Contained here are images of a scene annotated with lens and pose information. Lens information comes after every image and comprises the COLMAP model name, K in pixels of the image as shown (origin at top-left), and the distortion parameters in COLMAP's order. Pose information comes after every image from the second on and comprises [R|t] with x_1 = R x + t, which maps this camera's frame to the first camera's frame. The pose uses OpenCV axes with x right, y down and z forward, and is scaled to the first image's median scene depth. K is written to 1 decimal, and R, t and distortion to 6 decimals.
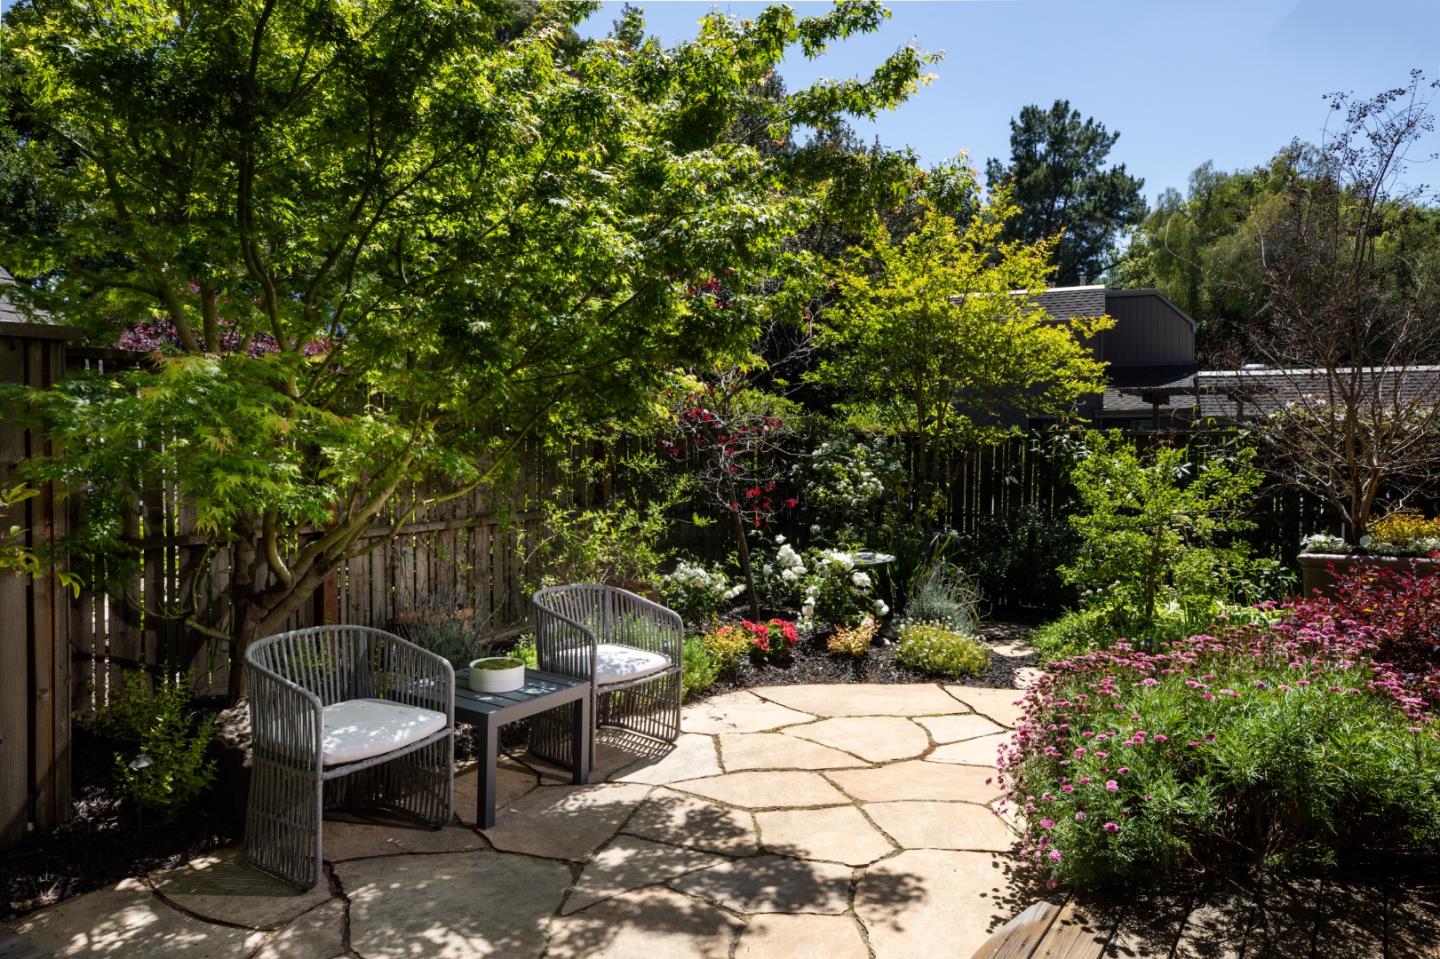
lens RADIAL K [[887.9, 0, 719.3], [0, 887.9, 446.2], [0, 0, 1]] dist [-0.000293, -0.000382]
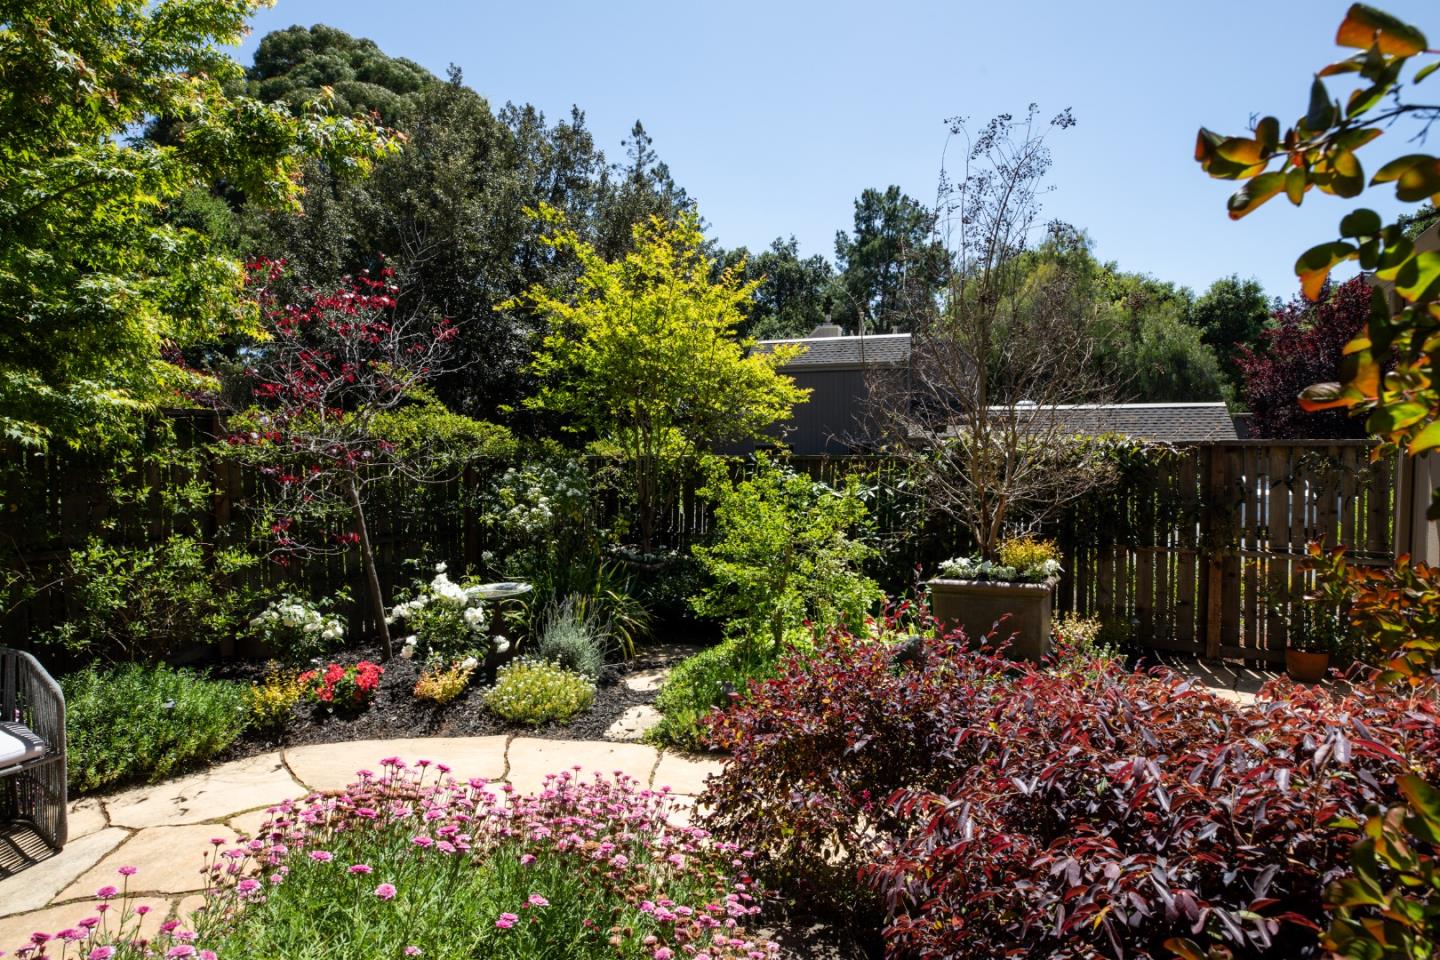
lens RADIAL K [[736.1, 0, 720.8], [0, 736.1, 473.9], [0, 0, 1]] dist [-0.029055, 0.000384]
pose [[0.992825, 0.000190, 0.119572, 0.319797], [-0.001544, 0.999936, 0.011230, -0.008006], [-0.119563, -0.011335, 0.992762, 0.200601]]
